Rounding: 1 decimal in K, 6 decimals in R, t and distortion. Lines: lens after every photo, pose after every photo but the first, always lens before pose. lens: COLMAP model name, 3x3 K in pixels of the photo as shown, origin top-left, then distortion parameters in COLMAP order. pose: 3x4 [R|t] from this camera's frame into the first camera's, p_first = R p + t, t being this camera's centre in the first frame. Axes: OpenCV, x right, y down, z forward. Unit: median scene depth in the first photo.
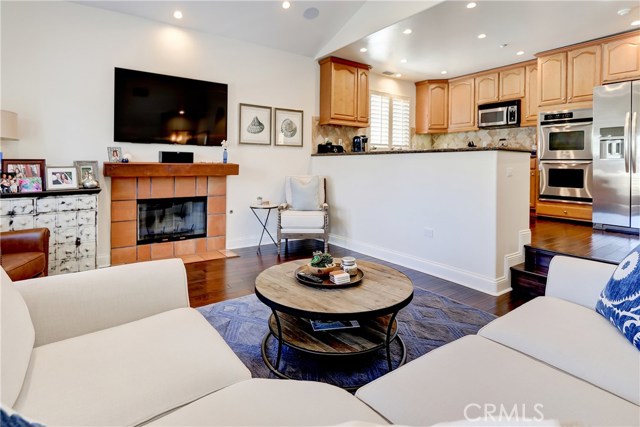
lens RADIAL K [[368.2, 0, 349.3], [0, 368.2, 173.1], [0, 0, 1]] dist [0.000731, 0.001514]
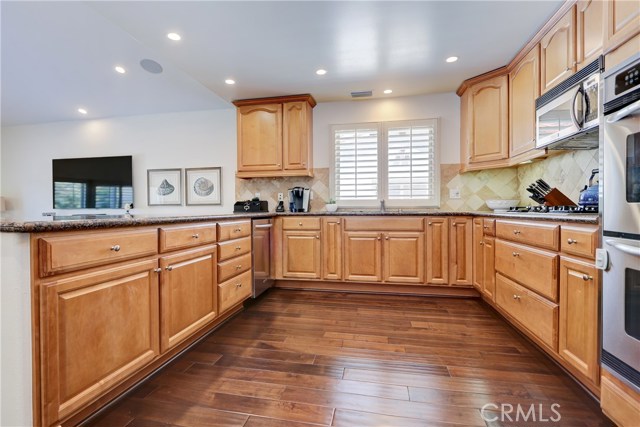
lens RADIAL K [[292.1, 0, 330.3], [0, 292.1, 211.9], [0, 0, 1]] dist [0.003161, -0.002887]
pose [[0.604028, 0.007197, -0.796930, 0.598939], [-0.010967, 0.999940, 0.000717, -0.052779], [0.796888, 0.008307, 0.604071, 0.712834]]
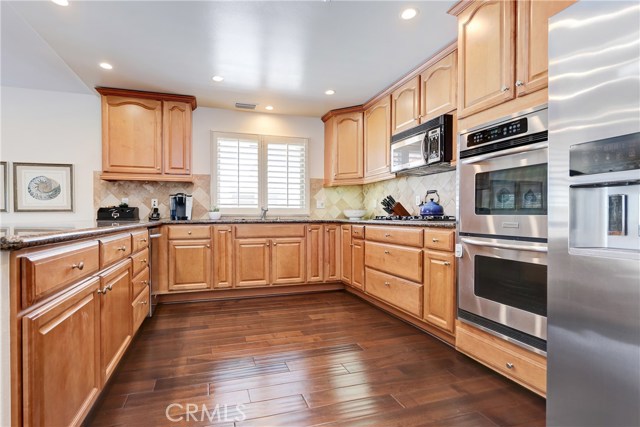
lens RADIAL K [[292.1, 0, 292.6], [0, 292.1, 219.4], [0, 0, 1]] dist [0.003161, -0.002887]
pose [[0.899486, 0.007462, -0.436885, 0.514060], [-0.009959, 0.999945, -0.003426, -0.052784], [0.436835, 0.007433, 0.899511, 0.604234]]
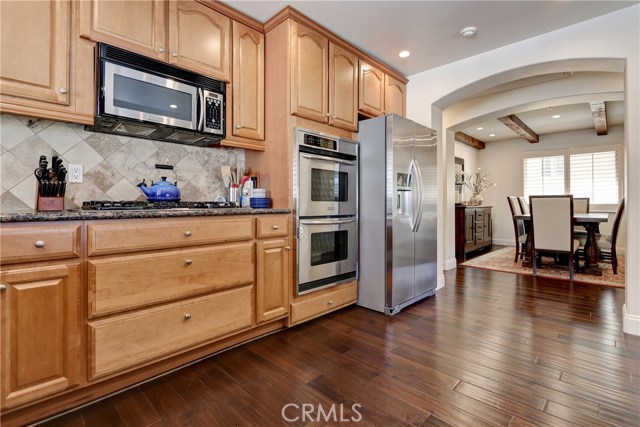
lens RADIAL K [[309.6, 0, 335.2], [0, 309.6, 198.1], [0, 0, 1]] dist [0.011532, -0.000852]
pose [[-0.097105, 0.013324, 0.995185, 0.080350], [0.013702, 0.999834, -0.012049, -0.060558], [-0.995180, 0.012466, -0.097272, 1.038504]]
